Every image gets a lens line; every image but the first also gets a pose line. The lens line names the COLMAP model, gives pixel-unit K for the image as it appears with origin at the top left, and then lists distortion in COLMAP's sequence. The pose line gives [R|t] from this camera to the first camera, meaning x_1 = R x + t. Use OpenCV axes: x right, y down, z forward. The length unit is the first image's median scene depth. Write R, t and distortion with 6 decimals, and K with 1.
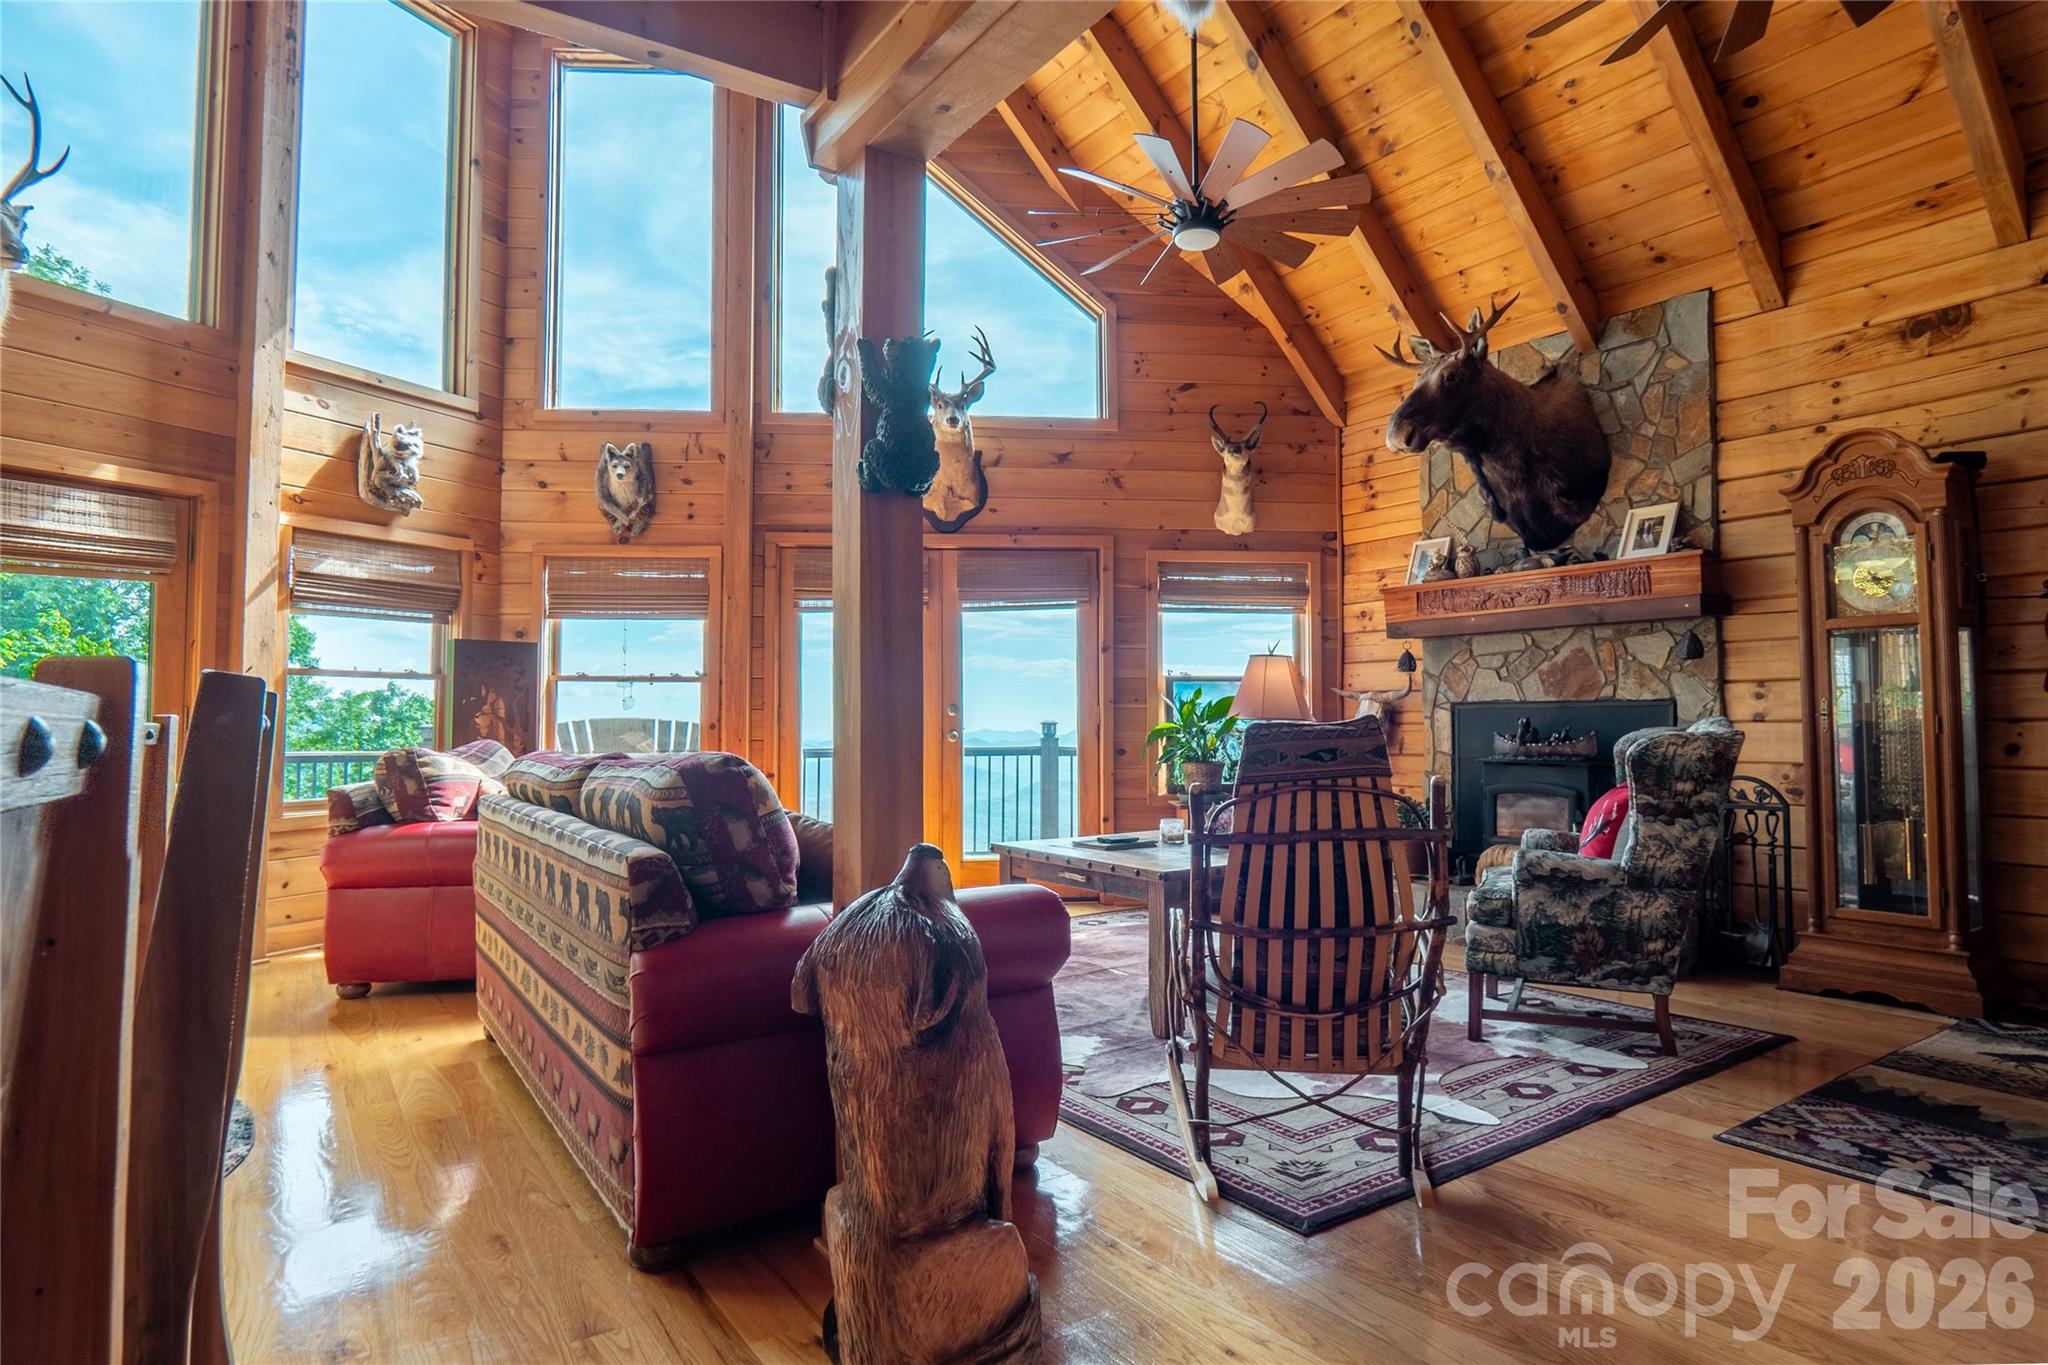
lens RADIAL K [[1127.1, 0, 1039.7], [0, 1127.1, 676.4], [0, 0, 1]] dist [-0.038293, 0.012654]
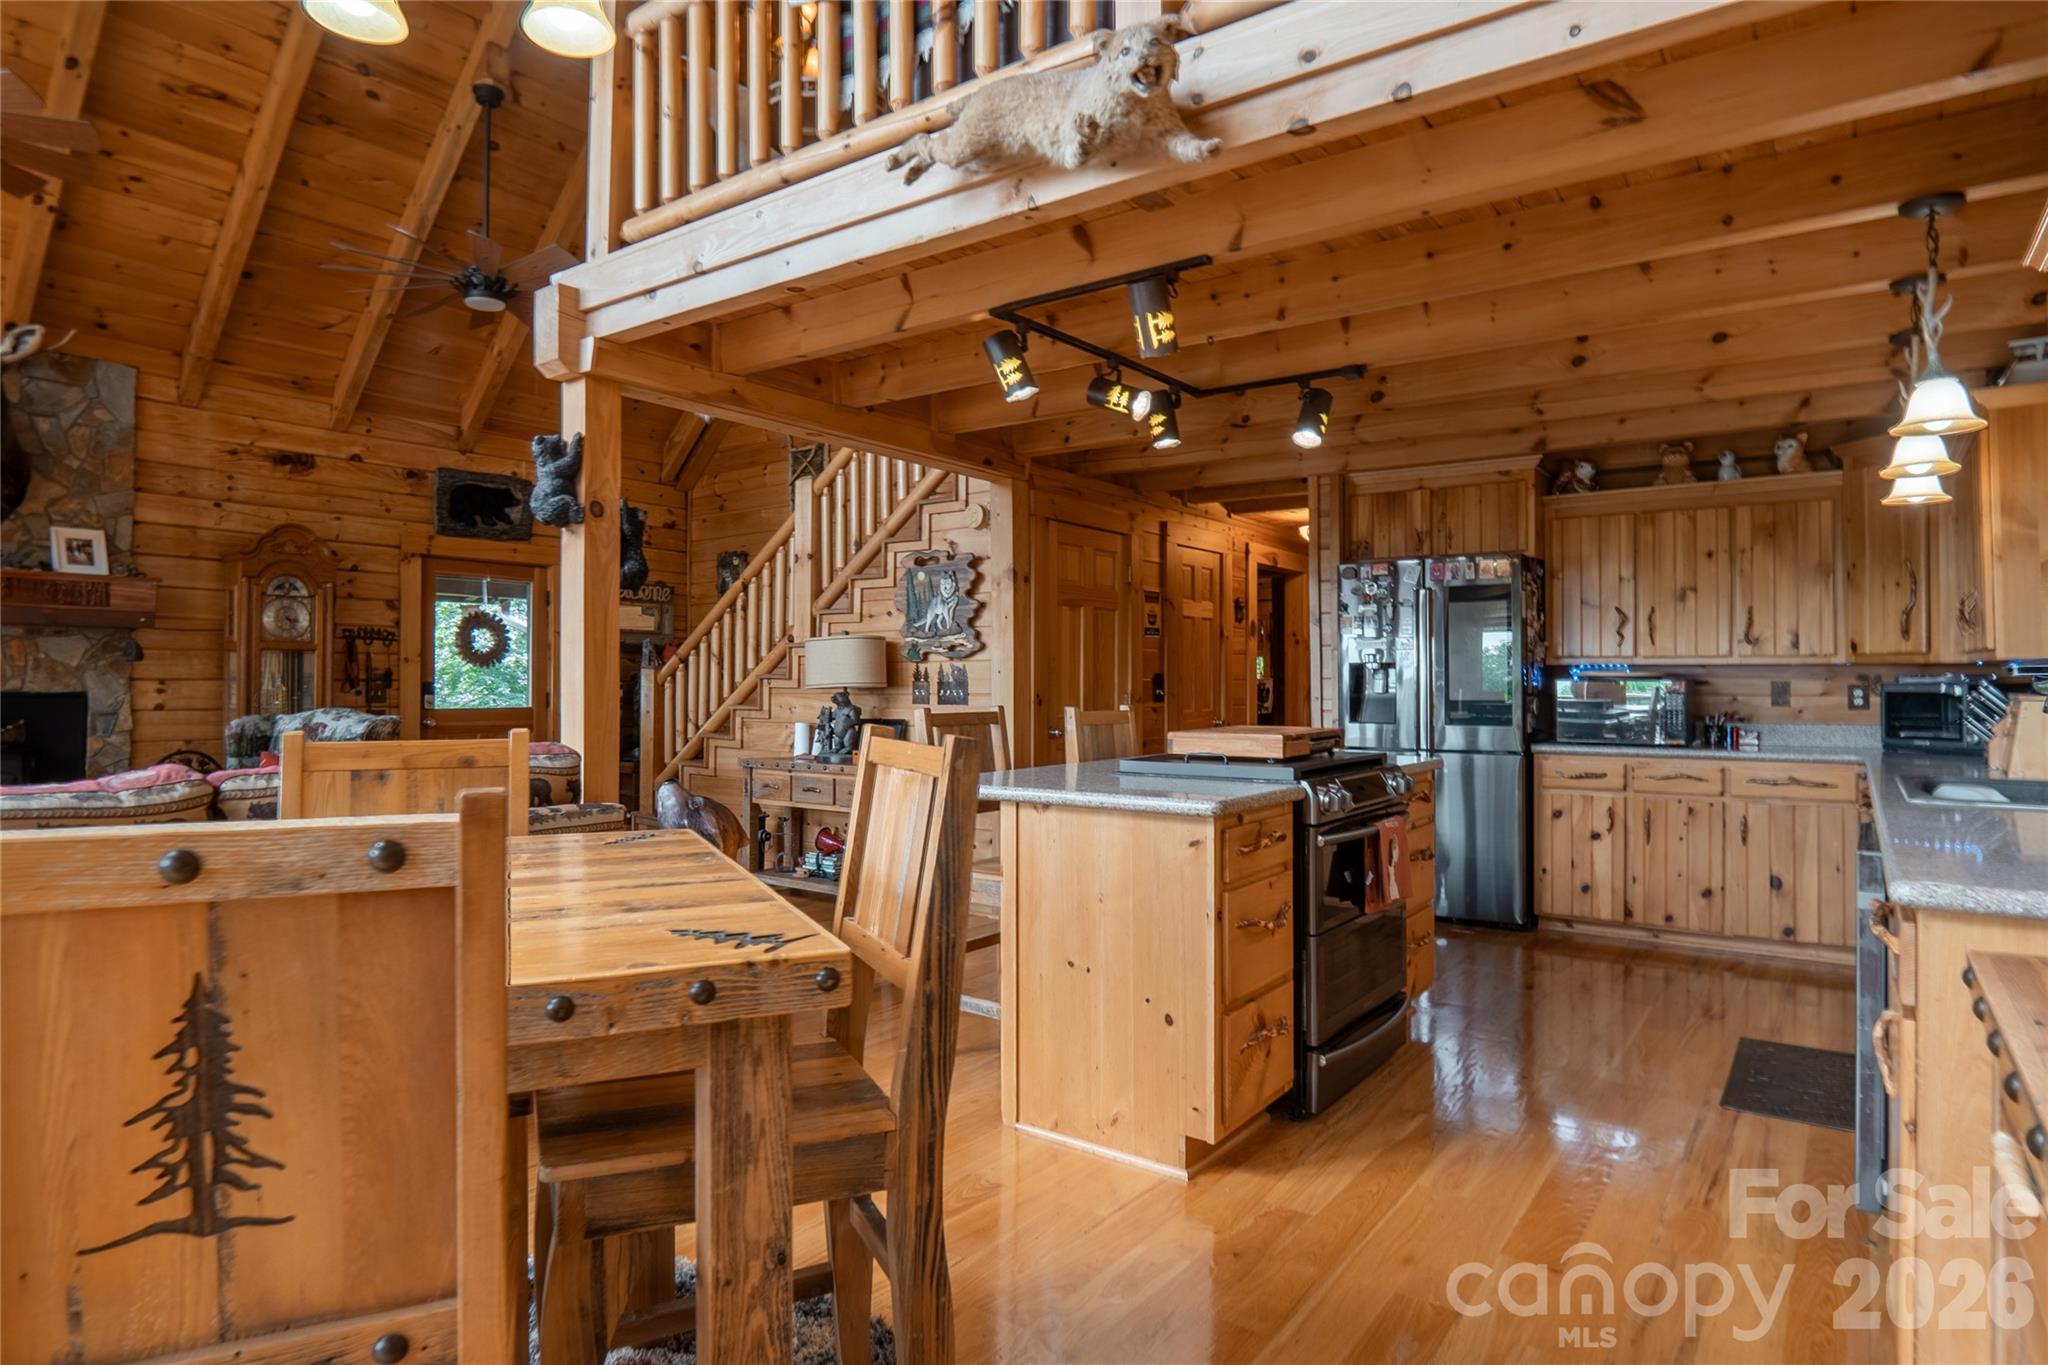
lens RADIAL K [[1127.1, 0, 1039.7], [0, 1127.1, 676.4], [0, 0, 1]] dist [-0.038293, 0.012654]
pose [[-0.332694, 0.015739, 0.942904, -0.918702], [-0.036844, 0.998880, -0.029674, 0.000747], [-0.942315, -0.044612, -0.331741, 0.434046]]
